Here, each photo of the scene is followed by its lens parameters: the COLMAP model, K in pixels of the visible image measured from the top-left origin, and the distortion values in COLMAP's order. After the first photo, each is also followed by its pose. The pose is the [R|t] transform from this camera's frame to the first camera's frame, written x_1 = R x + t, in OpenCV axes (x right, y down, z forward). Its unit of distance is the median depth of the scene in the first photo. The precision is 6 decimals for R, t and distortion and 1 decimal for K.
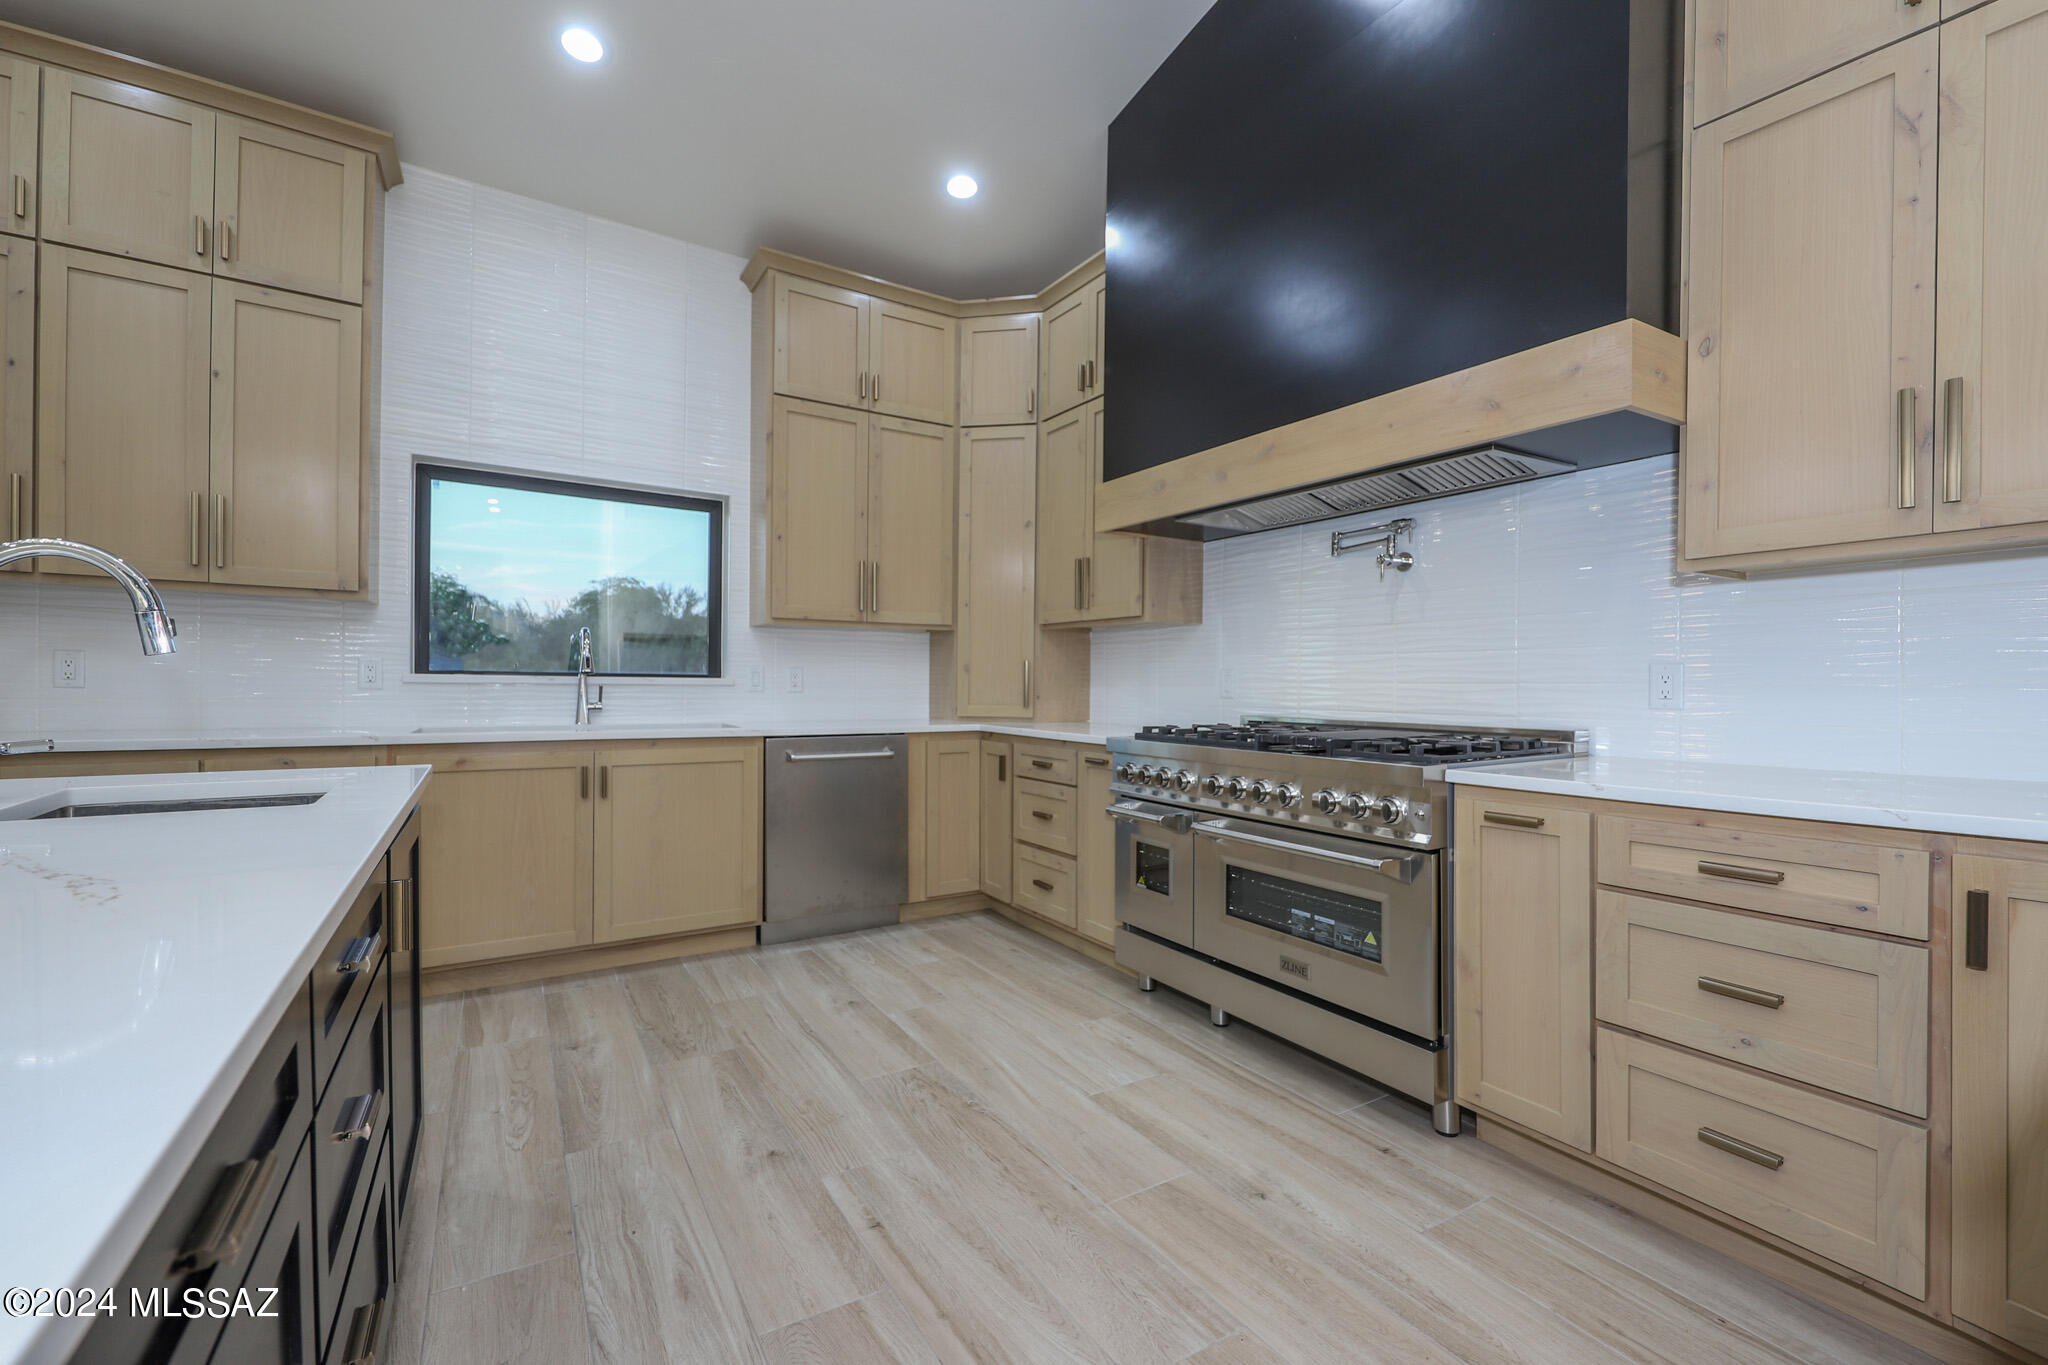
lens RADIAL K [[854.5, 0, 1137.3], [0, 854.5, 685.0], [0, 0, 1]] dist [0.001132, -0.000019]
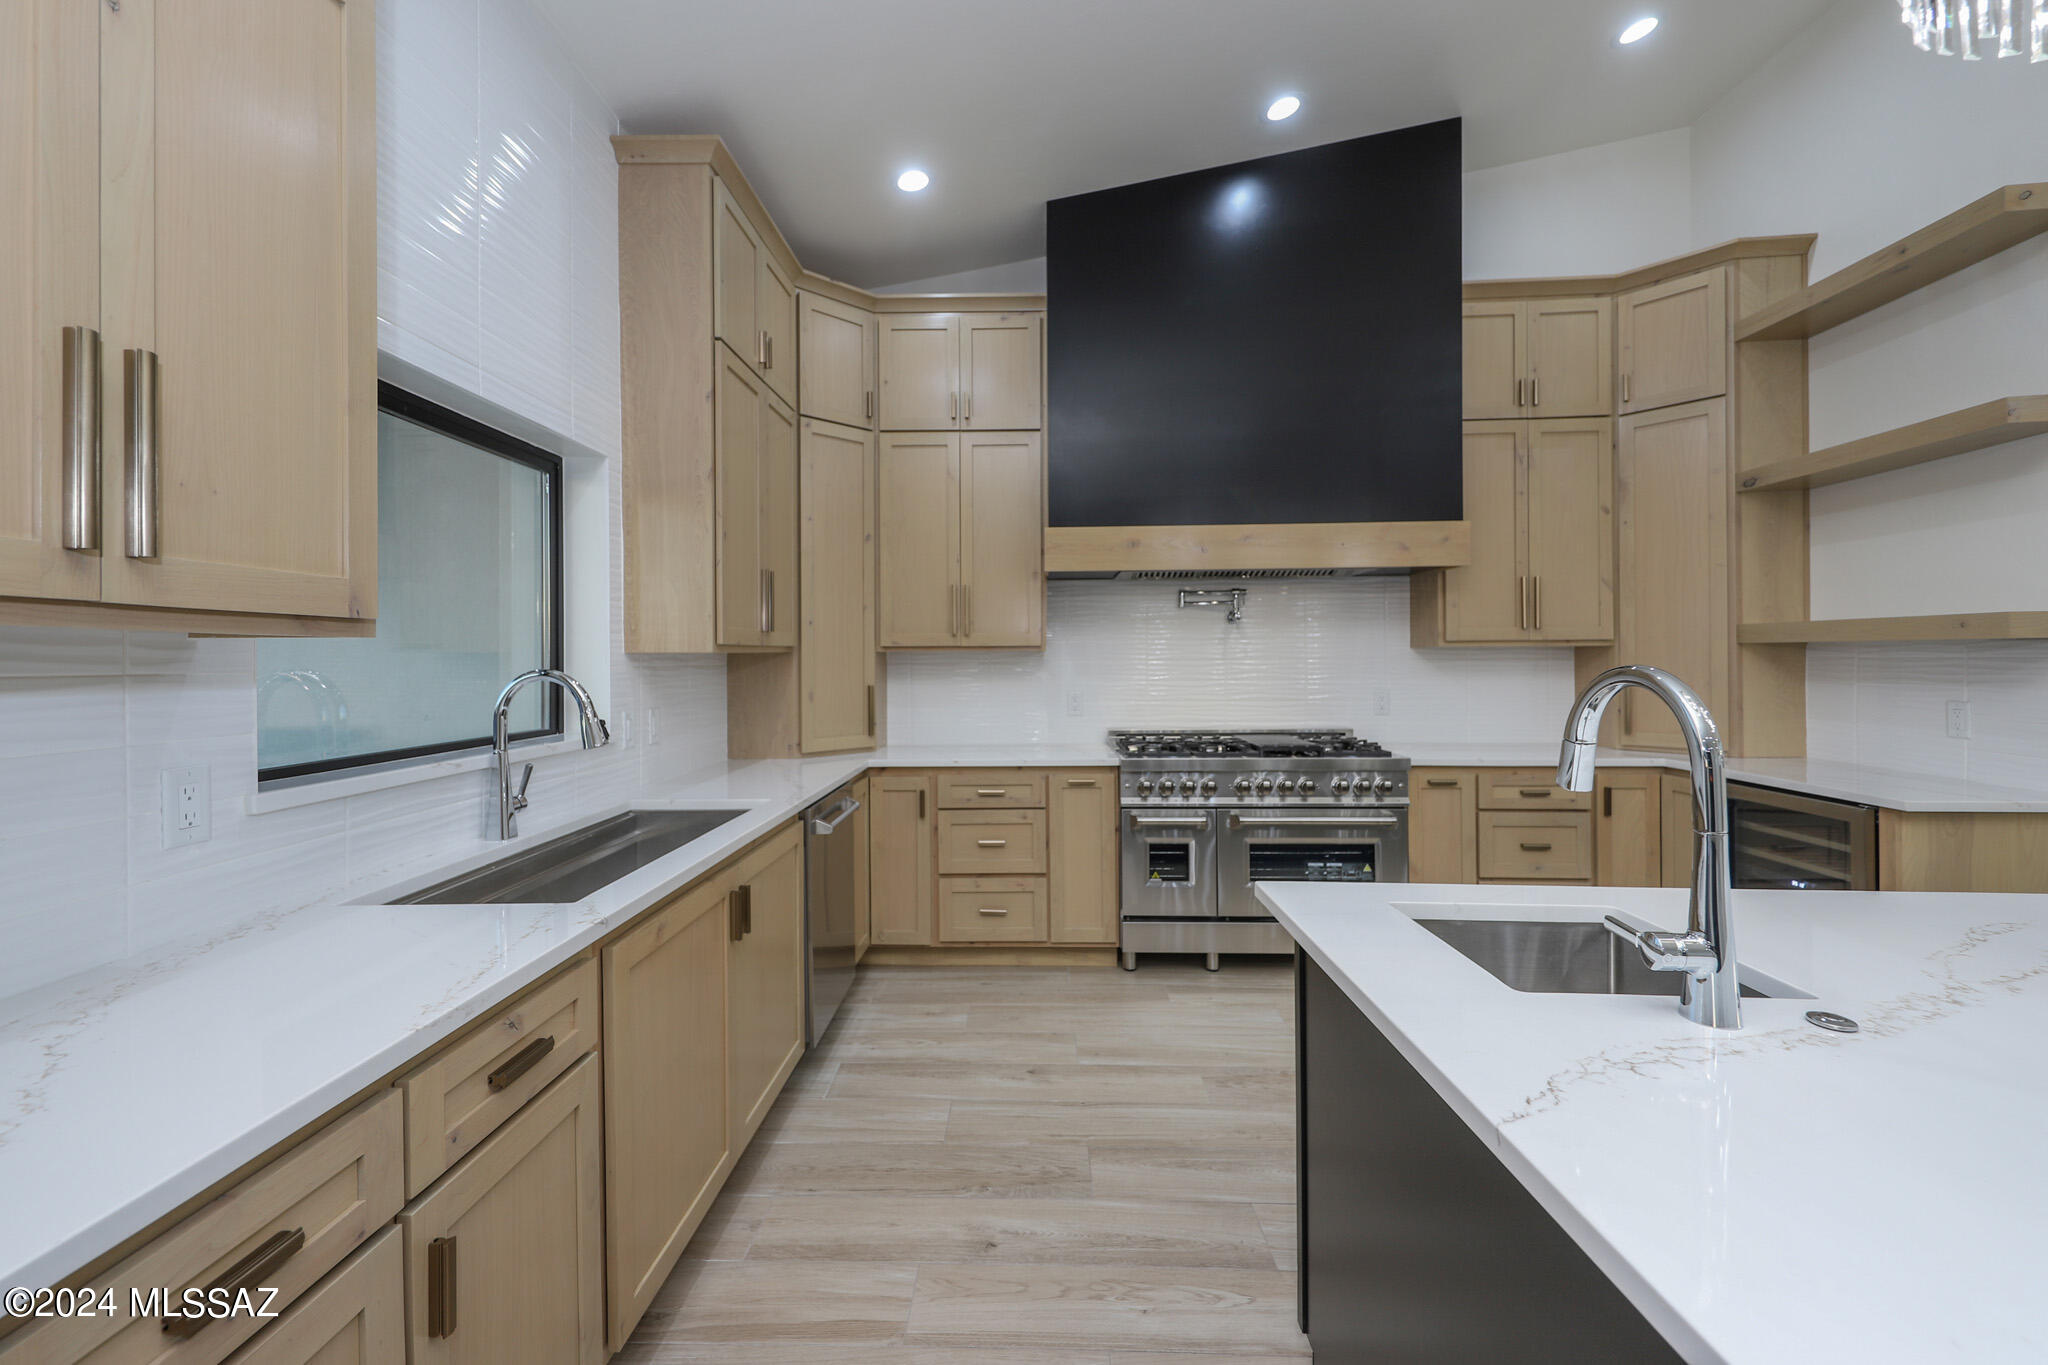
lens RADIAL K [[804.6, 0, 1080.7], [0, 804.6, 661.1], [0, 0, 1]] dist [0.031554, 0.000041]
pose [[0.580552, -0.001265, 0.814223, -0.966563], [0.004458, 0.999989, -0.001626, -0.071428], [-0.814211, 0.004574, 0.580551, 0.415240]]
